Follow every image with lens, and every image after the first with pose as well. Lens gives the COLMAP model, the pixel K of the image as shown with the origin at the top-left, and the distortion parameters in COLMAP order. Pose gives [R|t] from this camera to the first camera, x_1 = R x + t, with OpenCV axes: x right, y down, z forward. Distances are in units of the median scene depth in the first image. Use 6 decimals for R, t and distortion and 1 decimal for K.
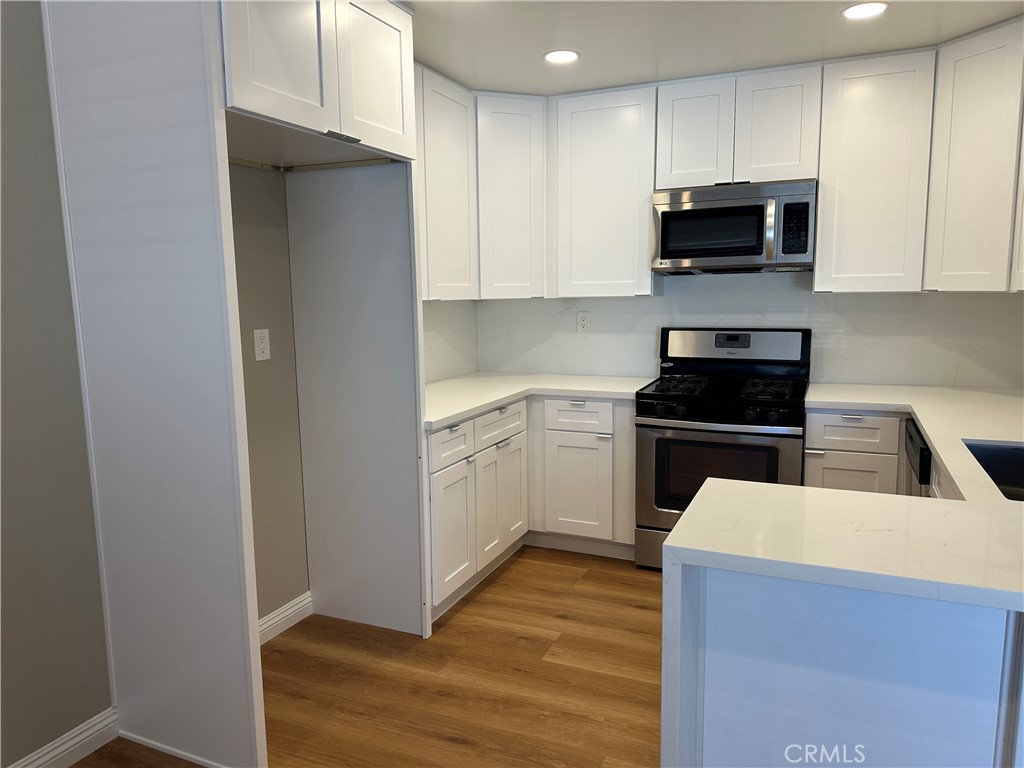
lens RADIAL K [[716.0, 0, 508.2], [0, 716.0, 386.4], [0, 0, 1]] dist [0.133443, -0.200546]
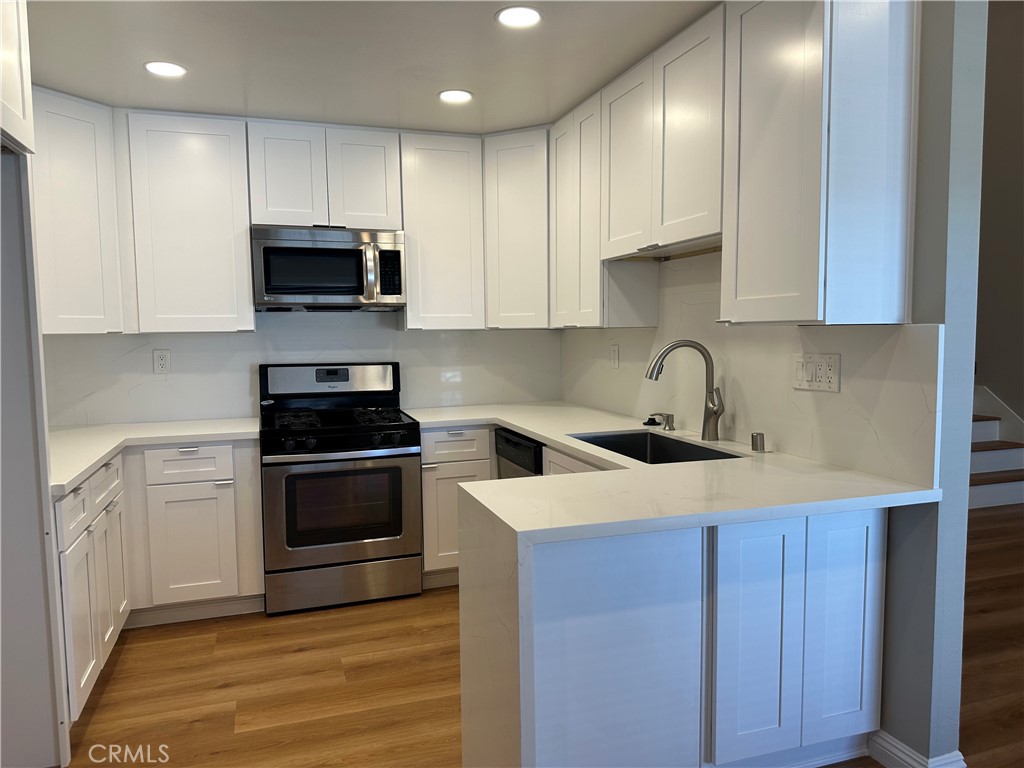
lens RADIAL K [[716.0, 0, 508.2], [0, 716.0, 386.4], [0, 0, 1]] dist [0.133443, -0.200546]
pose [[0.739048, -0.048310, 0.671919, -0.229686], [0.093354, 0.995146, -0.031132, 0.010832], [-0.667153, 0.085735, 0.739970, 0.064617]]
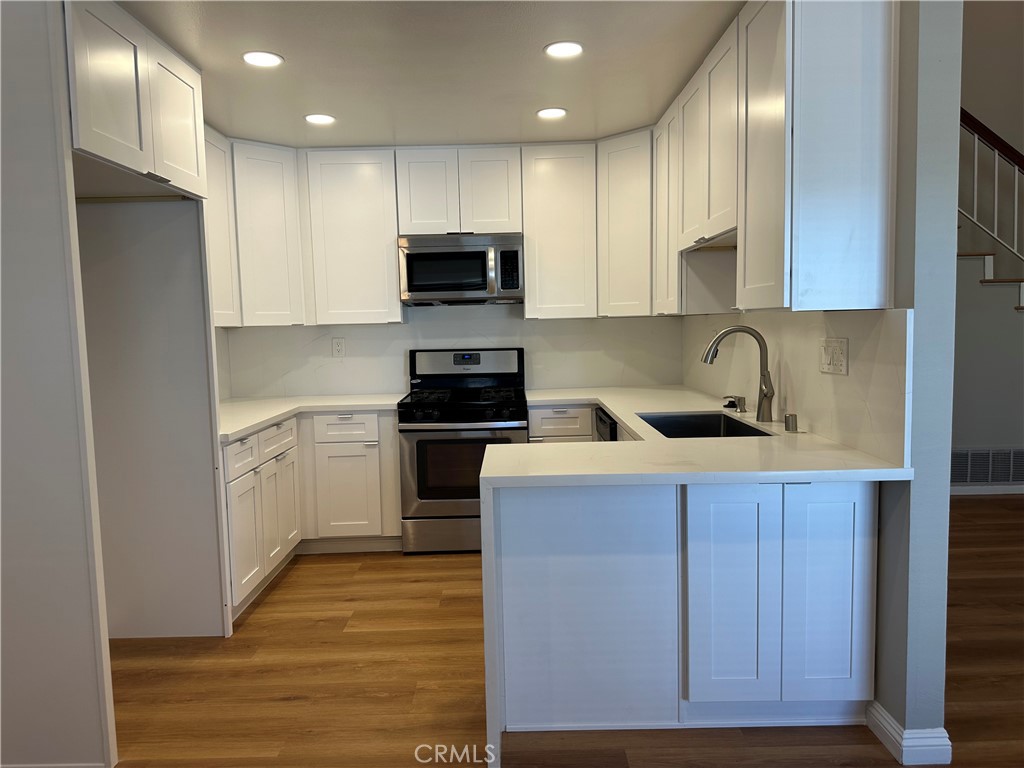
lens RADIAL K [[711.8, 0, 508.6], [0, 711.8, 378.1], [0, 0, 1]] dist [0.176169, -0.288094]
pose [[0.914287, -0.040642, 0.403023, -0.130173], [0.067026, 0.996418, -0.051570, 0.041238], [-0.399483, 0.074163, 0.913736, -0.151577]]
